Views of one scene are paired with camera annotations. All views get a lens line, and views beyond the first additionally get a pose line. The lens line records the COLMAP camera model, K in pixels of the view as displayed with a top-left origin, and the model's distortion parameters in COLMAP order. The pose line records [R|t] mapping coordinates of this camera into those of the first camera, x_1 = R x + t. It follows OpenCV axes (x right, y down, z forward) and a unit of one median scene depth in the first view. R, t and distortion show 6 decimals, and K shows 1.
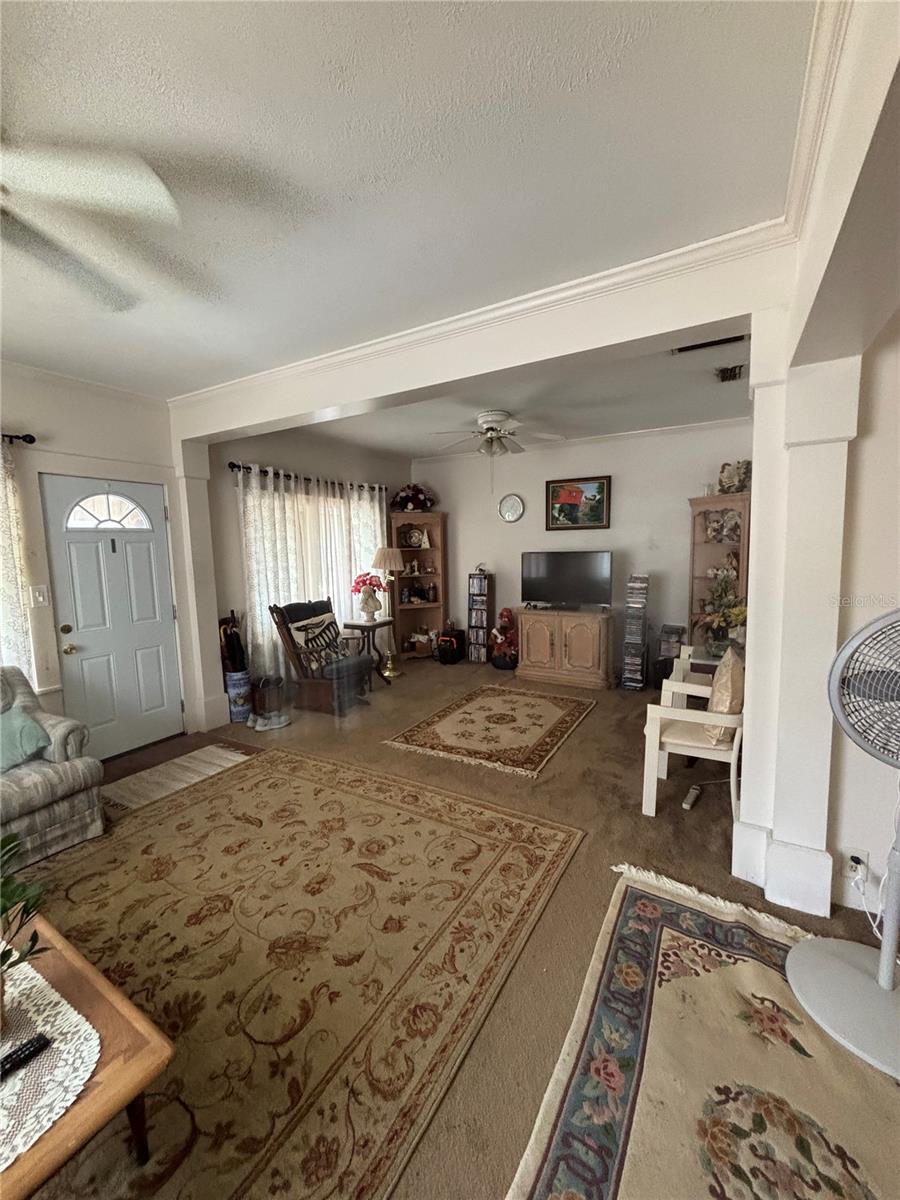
lens RADIAL K [[482.3, 0, 449.4], [0, 482.3, 601.3], [0, 0, 1]] dist [-0.001288, 0.000918]
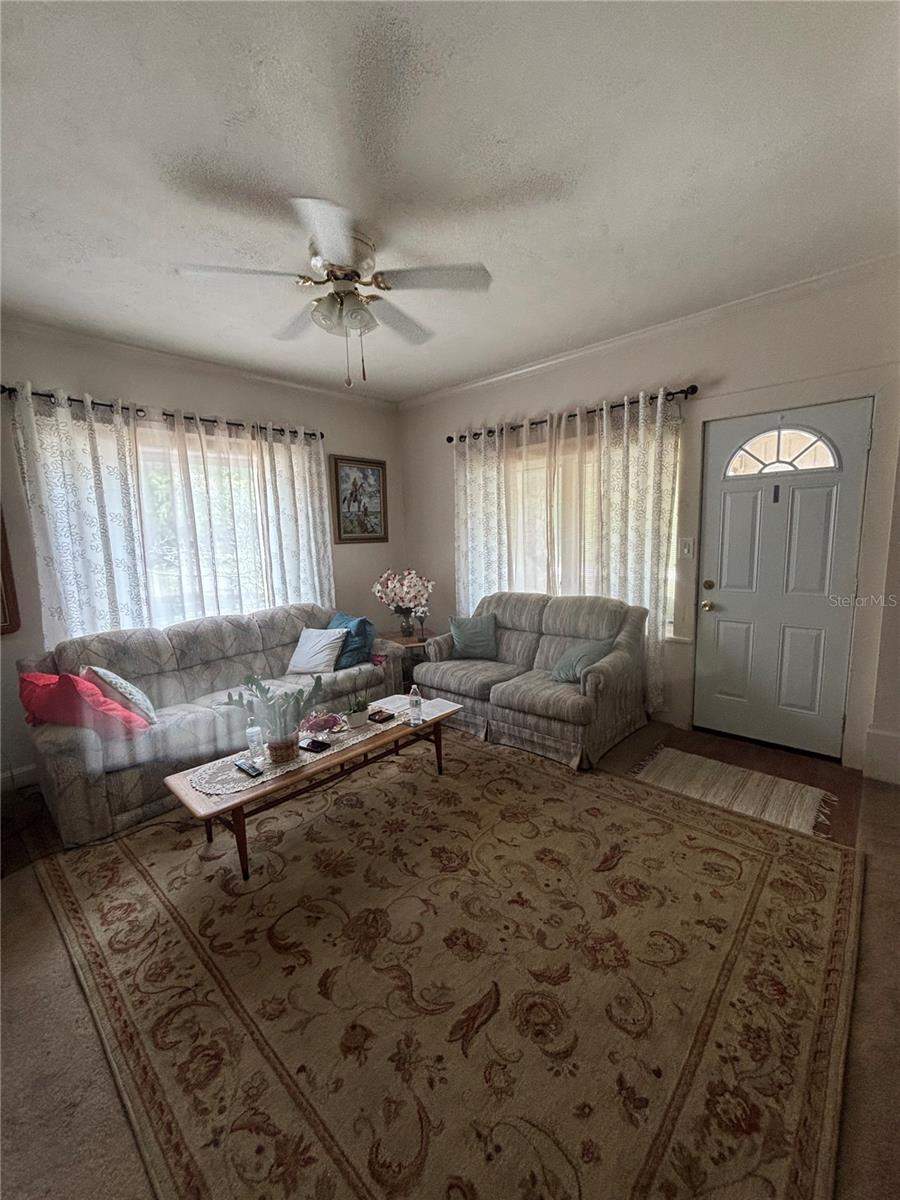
lens RADIAL K [[482.3, 0, 449.6], [0, 482.3, 597.1], [0, 0, 1]] dist [-0.001288, 0.000918]
pose [[-0.201366, 0.167768, -0.965042, 0.286713], [-0.069586, 0.980284, 0.184937, -0.071765], [0.977041, 0.104393, -0.185722, 0.795974]]
